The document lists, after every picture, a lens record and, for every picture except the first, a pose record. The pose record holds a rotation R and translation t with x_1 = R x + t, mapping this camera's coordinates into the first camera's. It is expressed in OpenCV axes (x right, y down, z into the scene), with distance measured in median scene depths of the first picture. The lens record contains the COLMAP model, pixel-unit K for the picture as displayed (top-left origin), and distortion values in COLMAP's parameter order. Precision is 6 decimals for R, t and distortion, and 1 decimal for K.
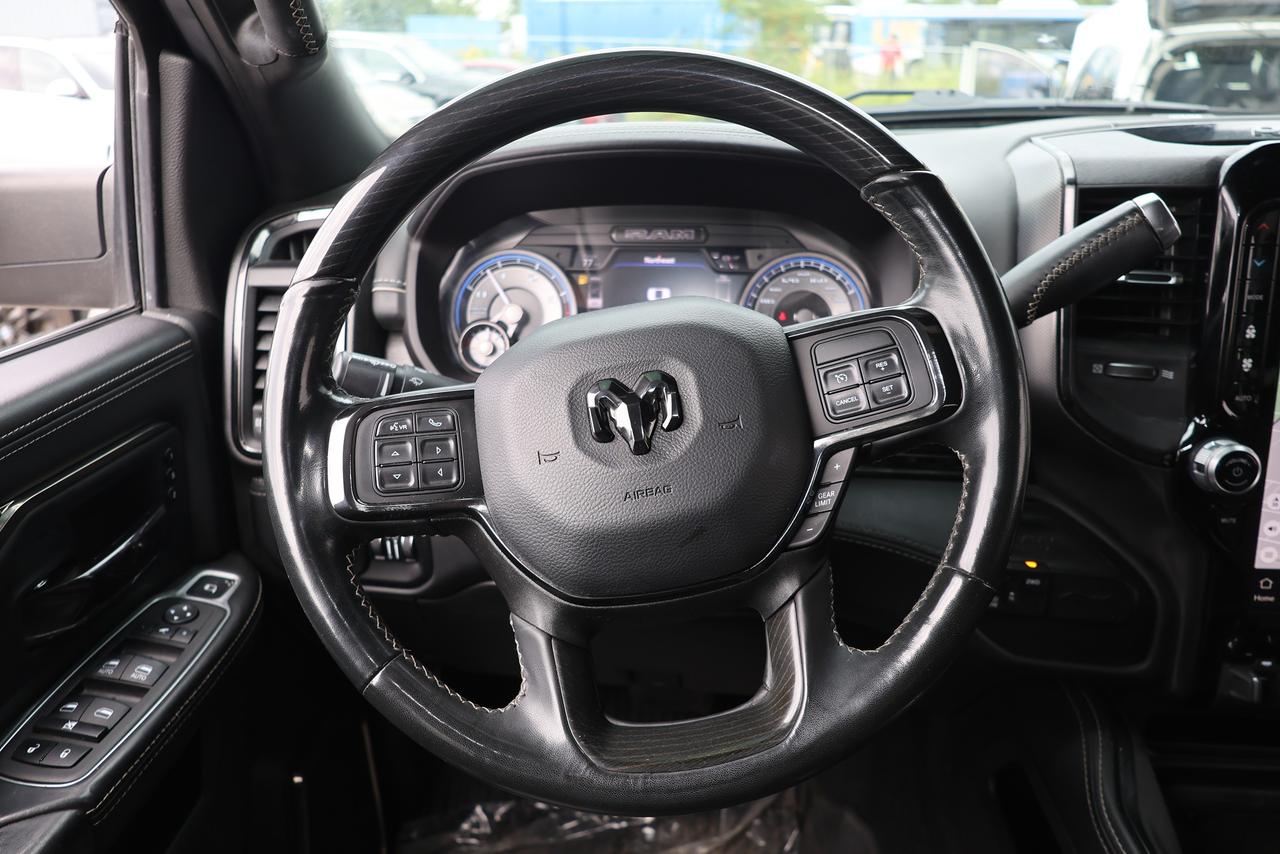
lens RADIAL K [[888.5, 0, 640.0], [0, 888.5, 427.0], [0, 0, 1]] dist [-0.009522, -0.001996]
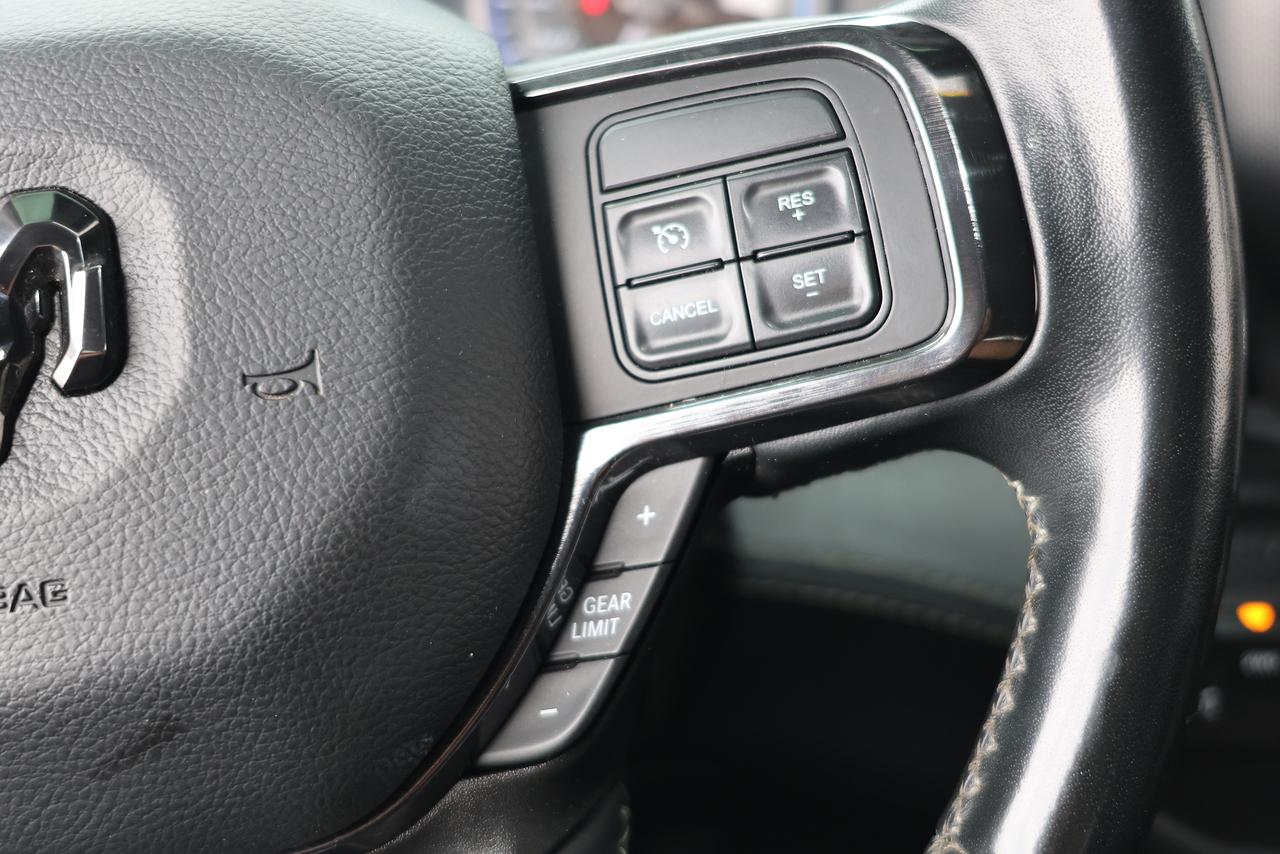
lens RADIAL K [[1864.6, 0, 640.0], [0, 1864.6, 427.0], [0, 0, 1]] dist [-0.006705, -0.005633]
pose [[0.995271, 0.033717, 0.091101, 0.157683], [-0.042105, 0.994889, 0.091779, -0.048144], [-0.087541, -0.095180, 0.991603, 0.340876]]
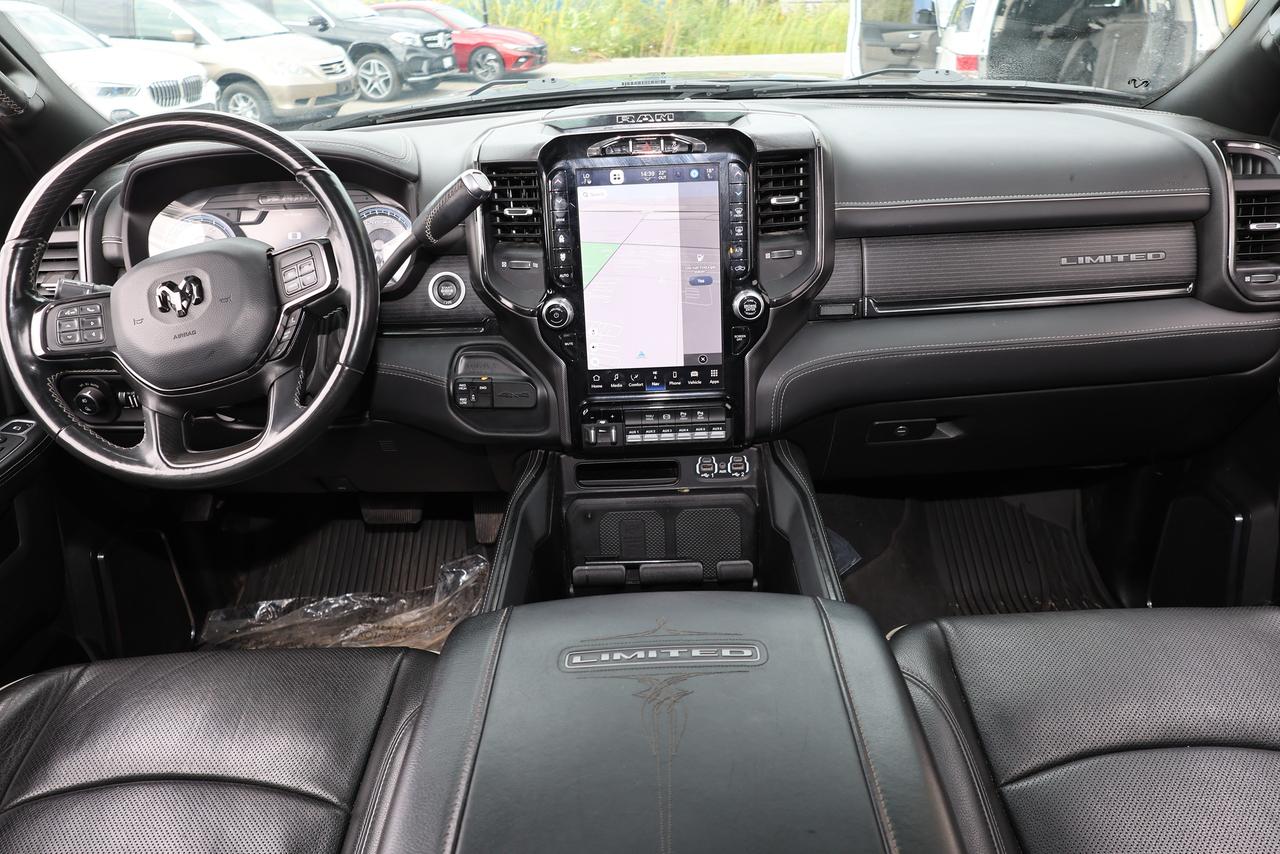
lens RADIAL K [[882.4, 0, 640.0], [0, 882.4, 427.0], [0, 0, 1]] dist [0.002628, 0.000557]
pose [[0.997147, -0.064897, 0.038562, 0.910685], [0.061994, 0.995460, 0.072219, 0.192229], [-0.043074, -0.069622, 0.996643, -1.041294]]
